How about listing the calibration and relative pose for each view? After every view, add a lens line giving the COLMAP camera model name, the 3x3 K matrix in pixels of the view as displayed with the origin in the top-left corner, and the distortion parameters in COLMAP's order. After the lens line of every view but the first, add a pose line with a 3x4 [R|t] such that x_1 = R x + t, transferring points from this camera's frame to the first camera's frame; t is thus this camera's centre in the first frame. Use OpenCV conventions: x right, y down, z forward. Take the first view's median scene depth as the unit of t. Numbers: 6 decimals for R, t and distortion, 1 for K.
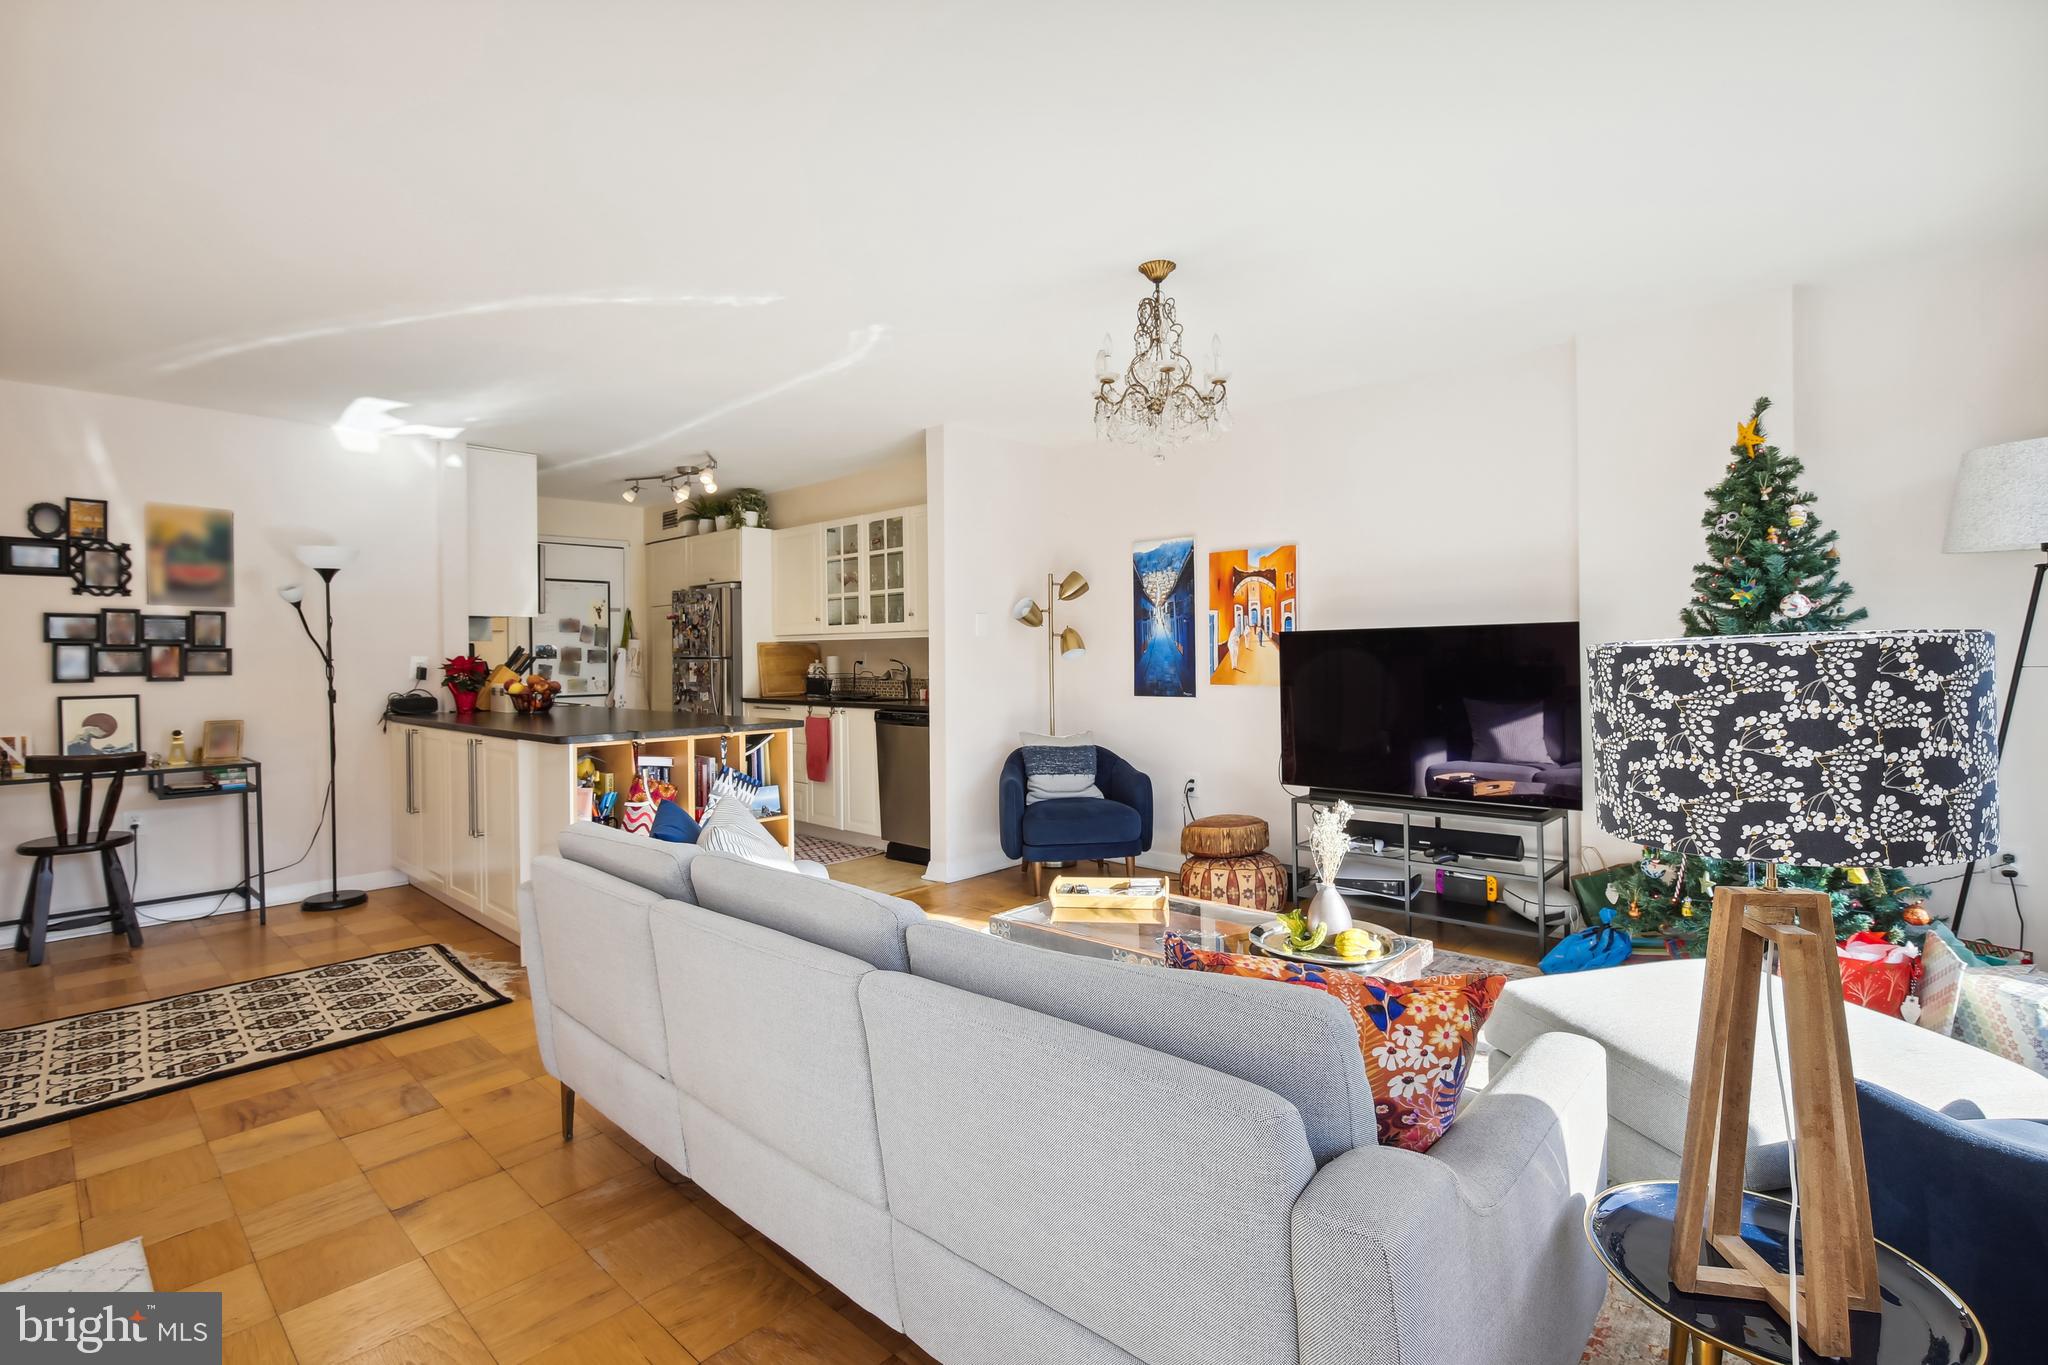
lens RADIAL K [[959.6, 0, 1042.6], [0, 959.6, 656.6], [0, 0, 1]] dist [-0.022559, 0.007061]
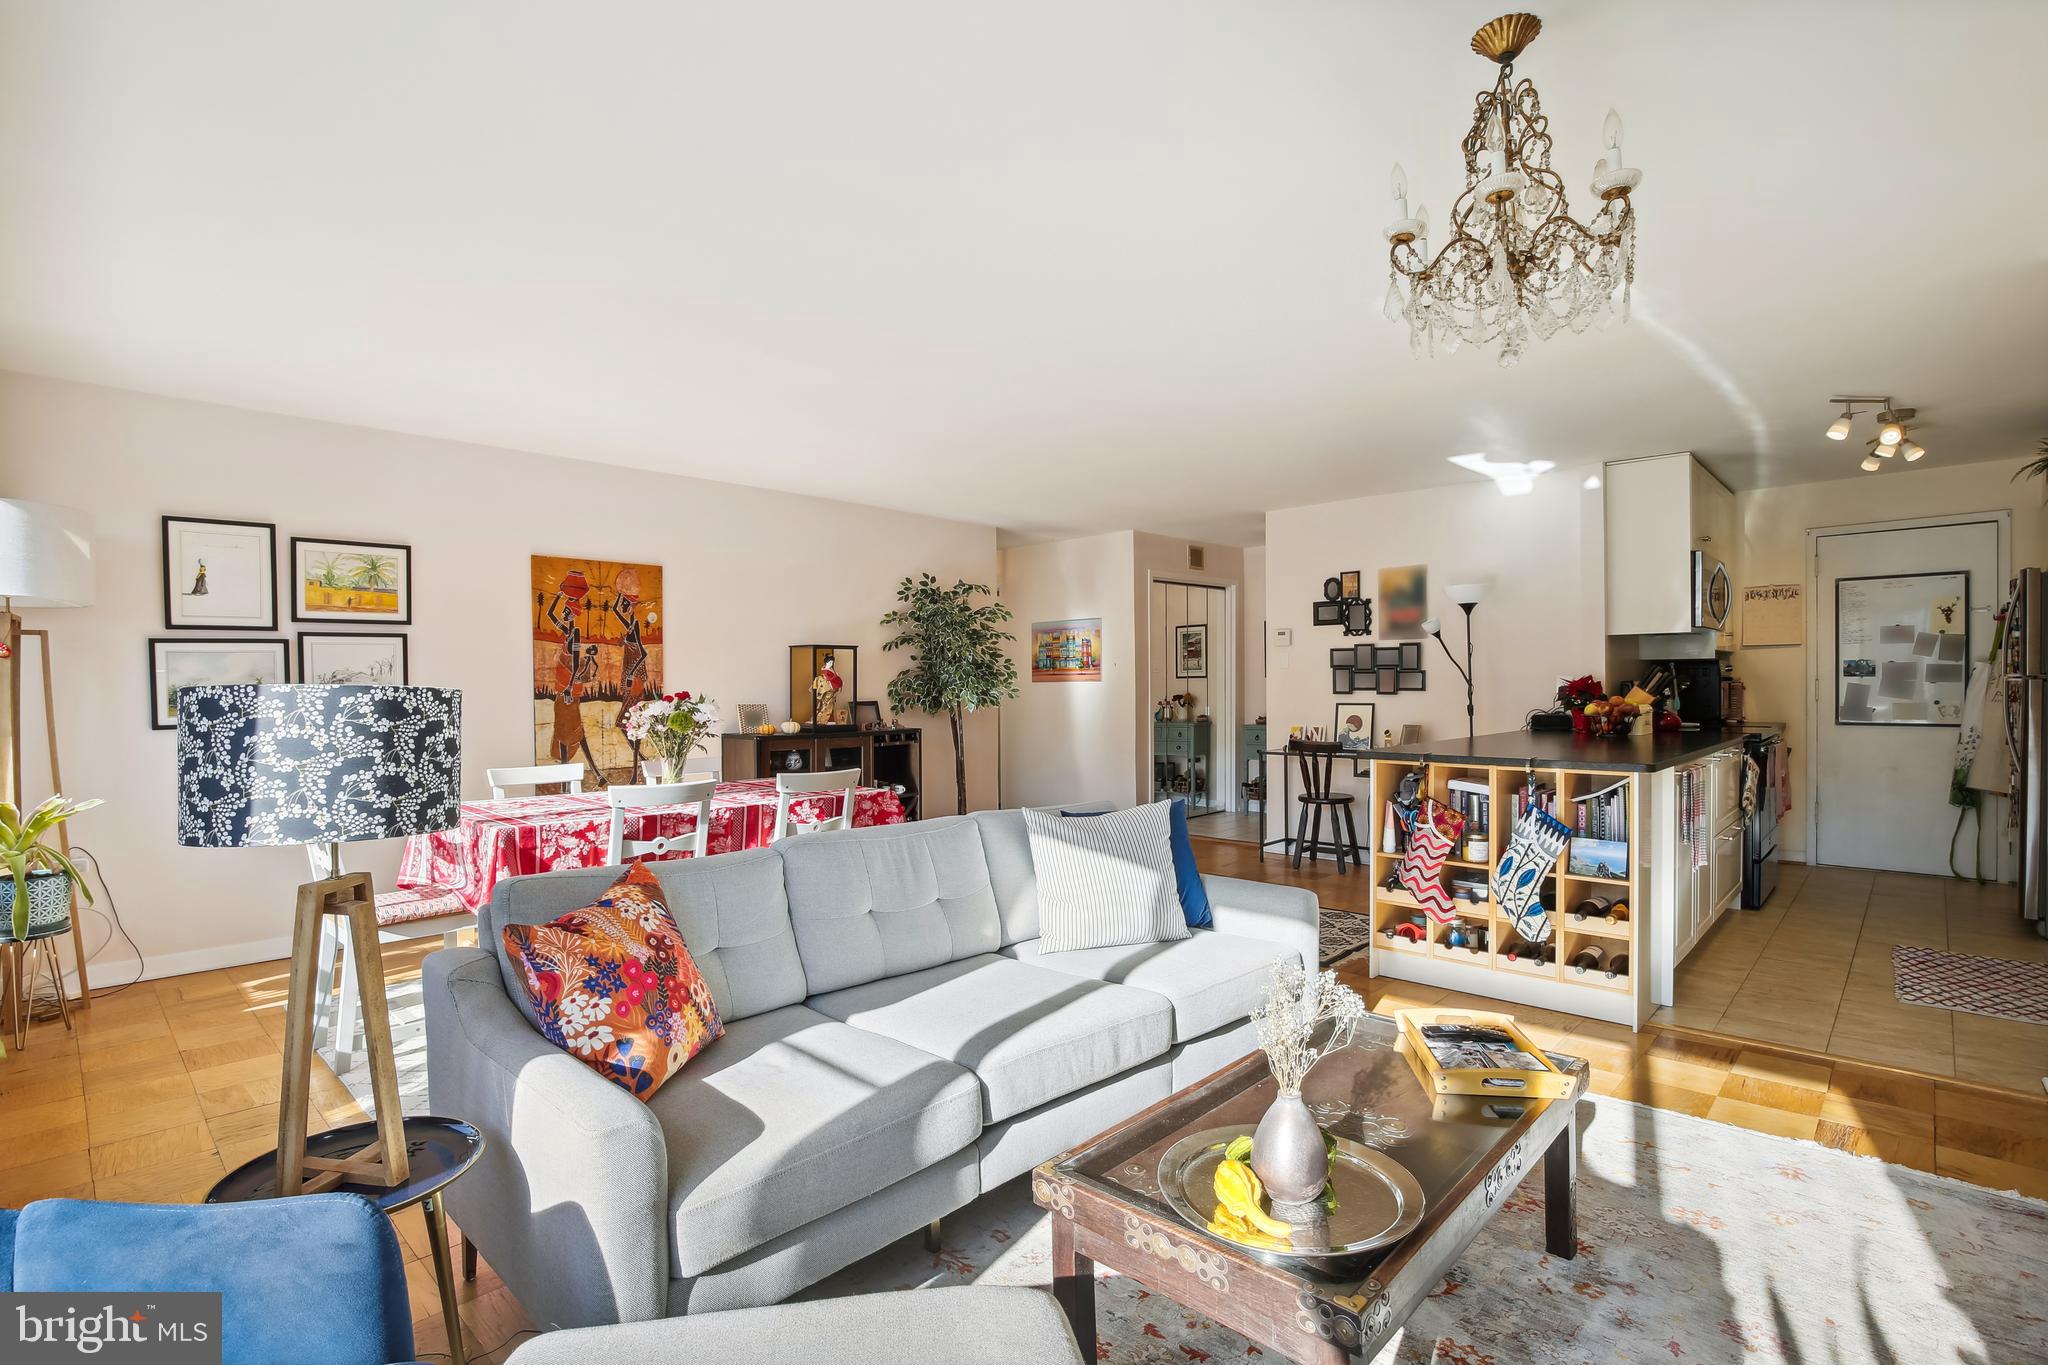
lens RADIAL K [[959.6, 0, 1037.7], [0, 959.6, 693.4], [0, 0, 1]] dist [-0.022559, 0.007061]
pose [[-0.005124, 0.021814, -0.999749, 0.452119], [0.007617, 0.999734, 0.021774, -0.009532], [0.999958, -0.007503, -0.005289, 0.463129]]
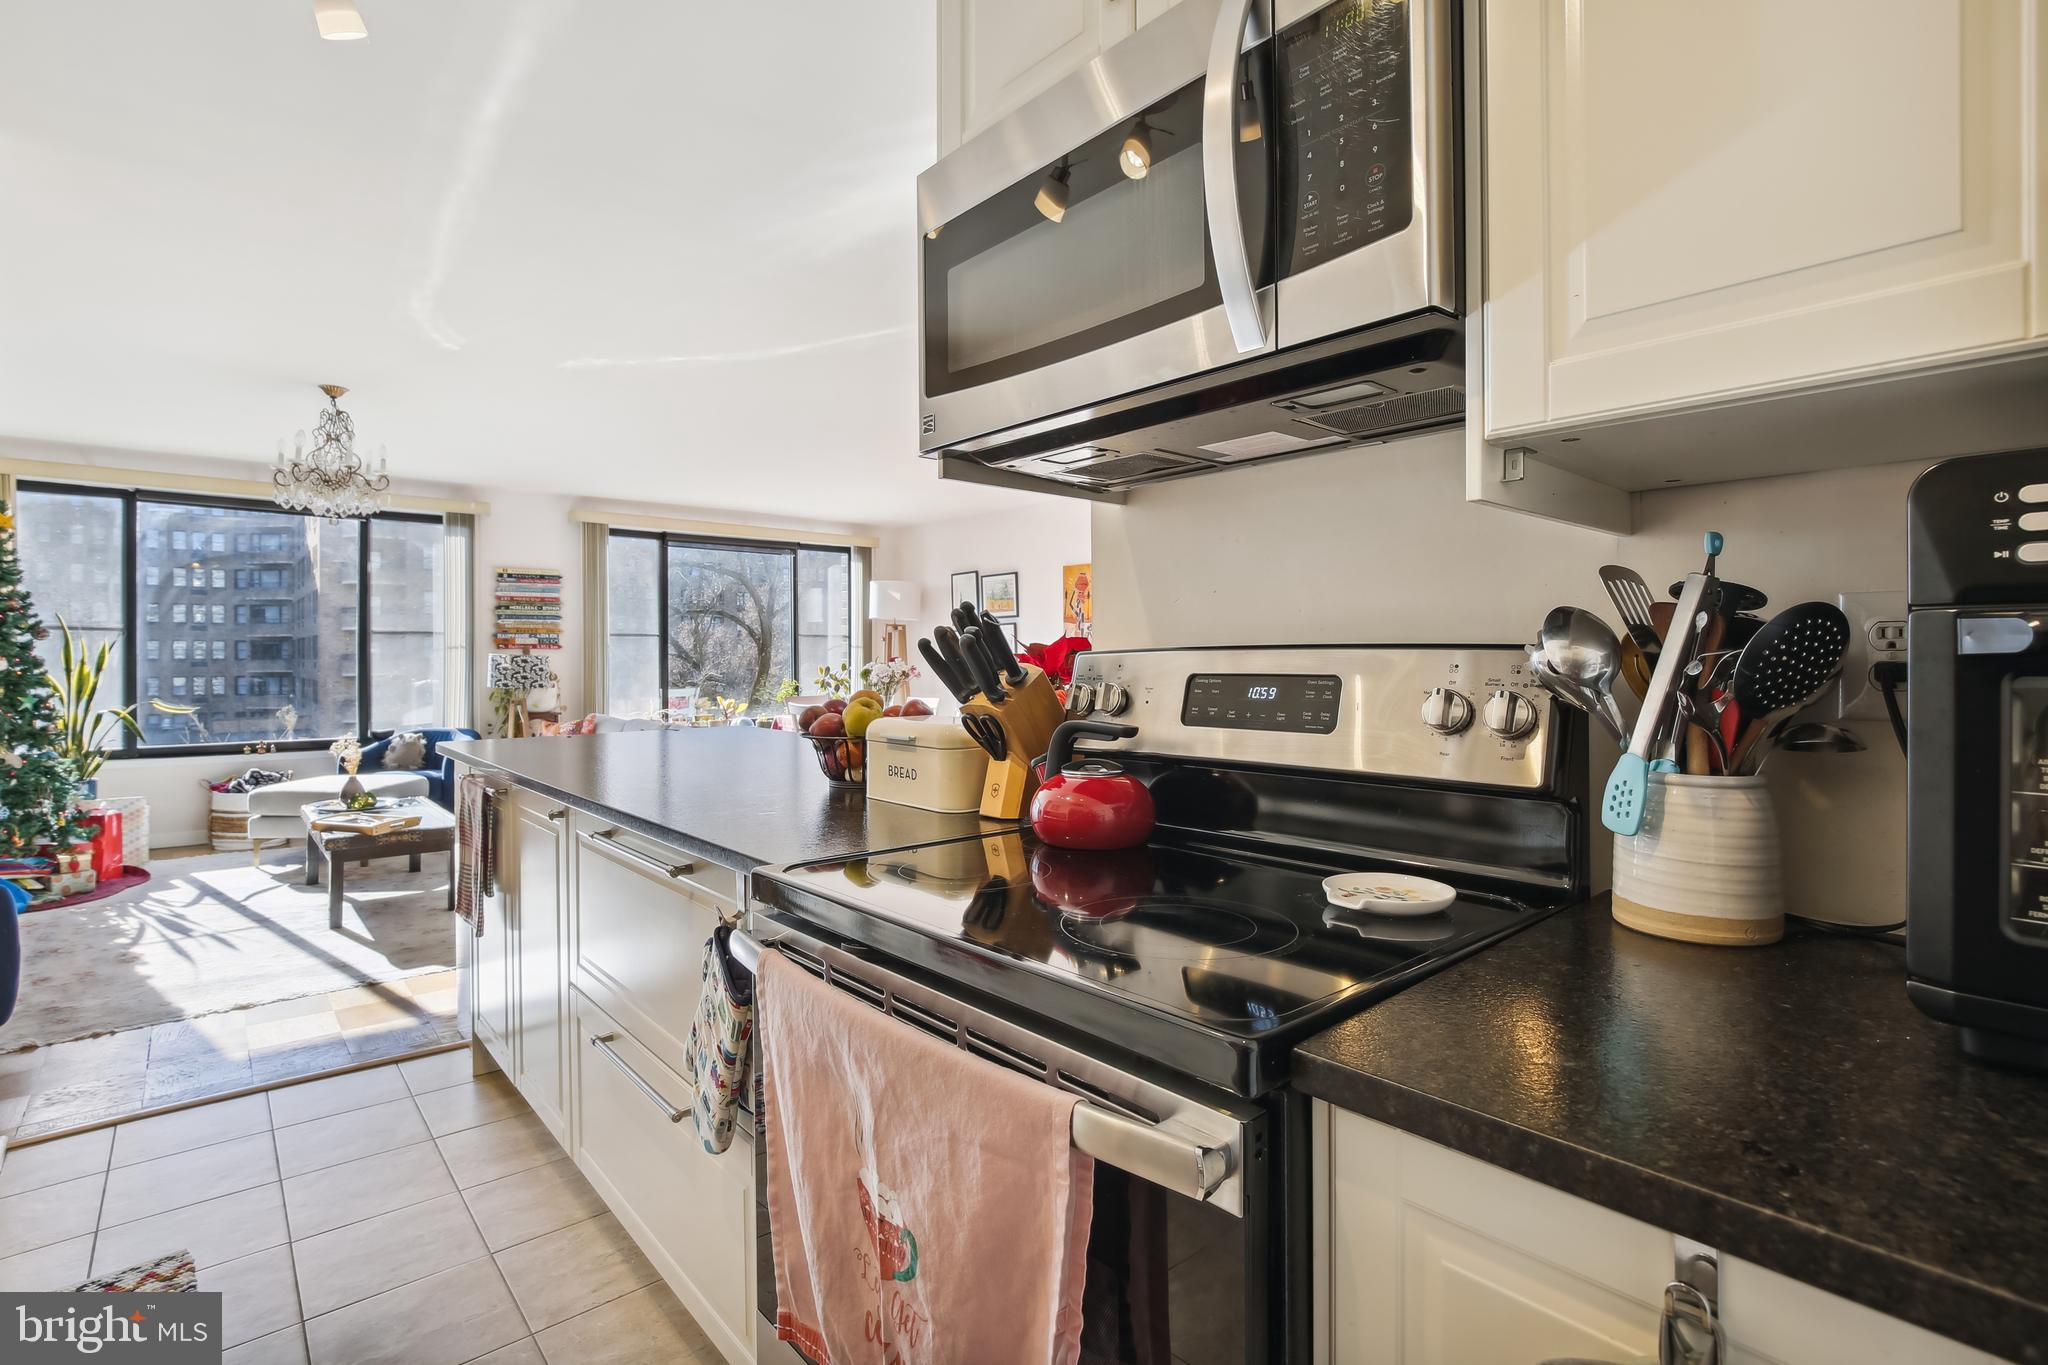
lens RADIAL K [[959.6, 0, 1020.7], [0, 959.6, 670.1], [0, 0, 1]] dist [-0.022559, 0.007061]
pose [[-0.993943, 0.012651, 0.109164, -0.695164], [0.014023, 0.999832, 0.011809, 0.010889], [-0.108996, 0.013269, -0.993954, 1.506901]]
